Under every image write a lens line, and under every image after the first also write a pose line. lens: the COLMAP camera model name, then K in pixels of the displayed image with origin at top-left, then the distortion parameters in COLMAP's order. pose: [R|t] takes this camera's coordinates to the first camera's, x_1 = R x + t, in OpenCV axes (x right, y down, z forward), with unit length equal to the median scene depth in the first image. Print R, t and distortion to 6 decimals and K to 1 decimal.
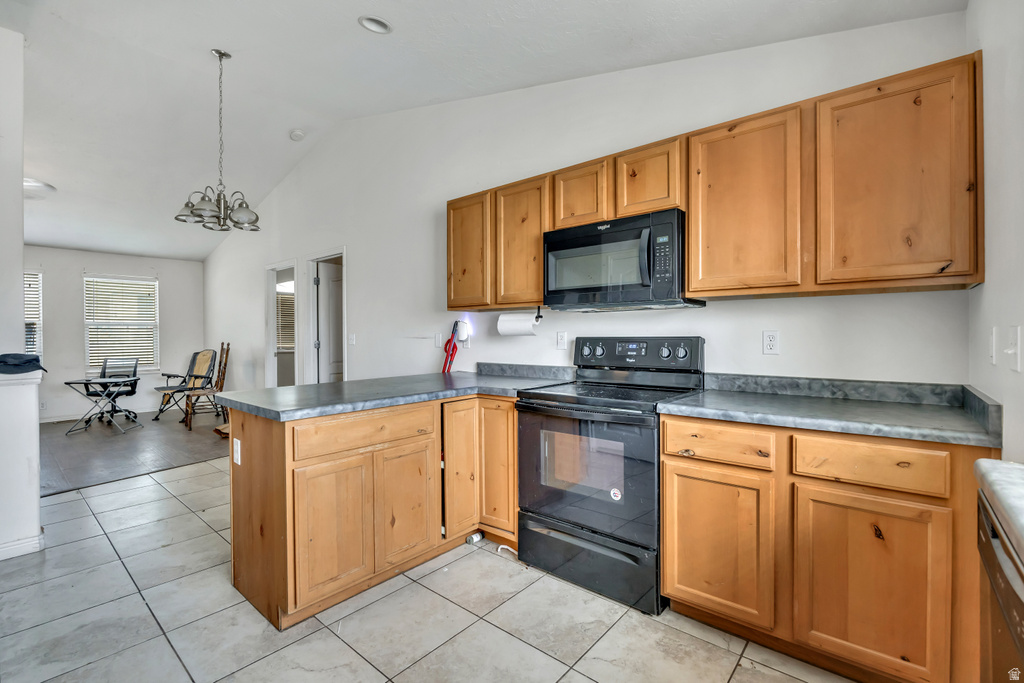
lens RADIAL K [[454.1, 0, 514.0], [0, 454.1, 336.5], [0, 0, 1]] dist [-0.002297, -0.000012]
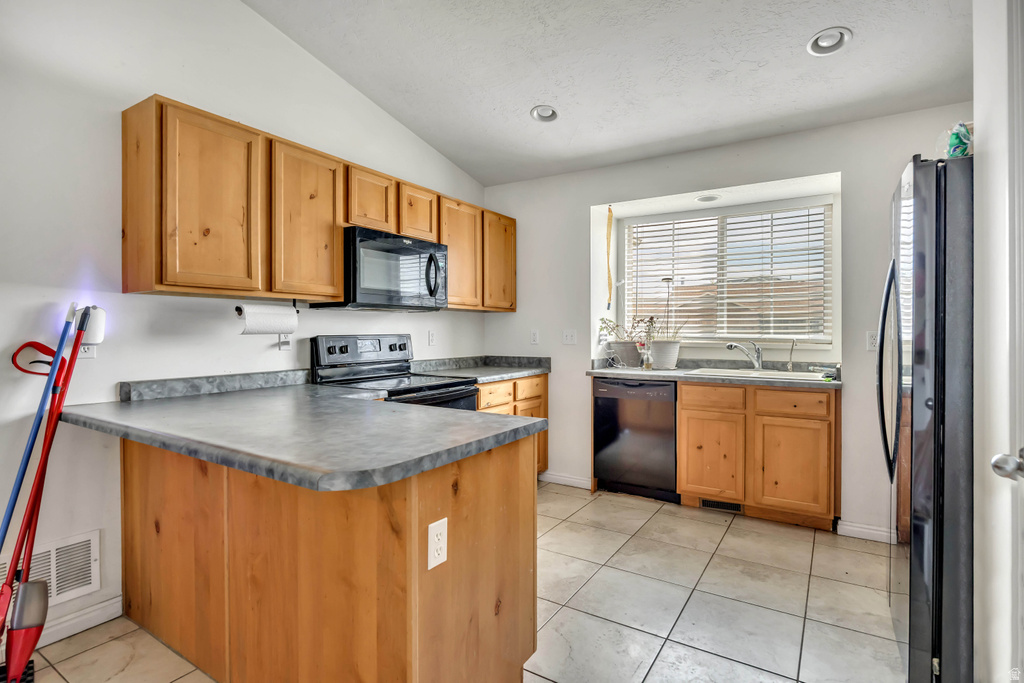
lens RADIAL K [[512.8, 0, 515.3], [0, 512.8, 338.4], [0, 0, 1]] dist [-0.002678, -0.000307]
pose [[-0.131909, -0.007238, 0.991235, -1.132415], [0.006596, 0.999945, 0.008179, 0.001362], [-0.991240, 0.007617, -0.131854, 0.876132]]
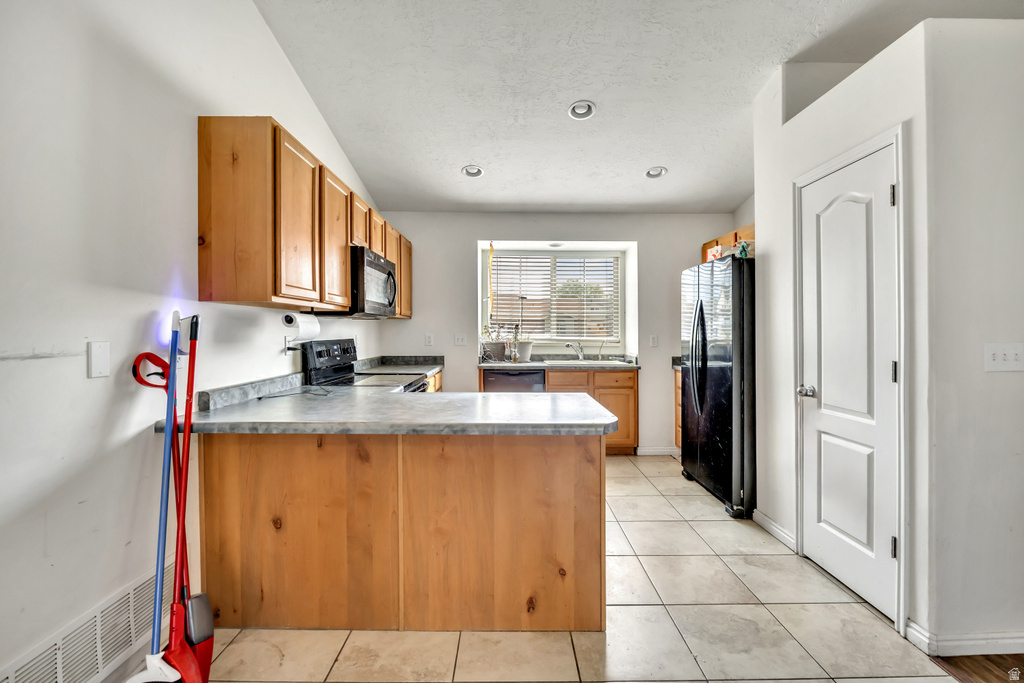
lens RADIAL K [[454.1, 0, 514.0], [0, 454.1, 336.5], [0, 0, 1]] dist [-0.002297, -0.000012]
pose [[-0.648699, -0.003789, 0.761036, -1.096442], [0.006241, 0.999928, 0.010298, -0.019567], [-0.761019, 0.011430, -0.648628, 1.549005]]
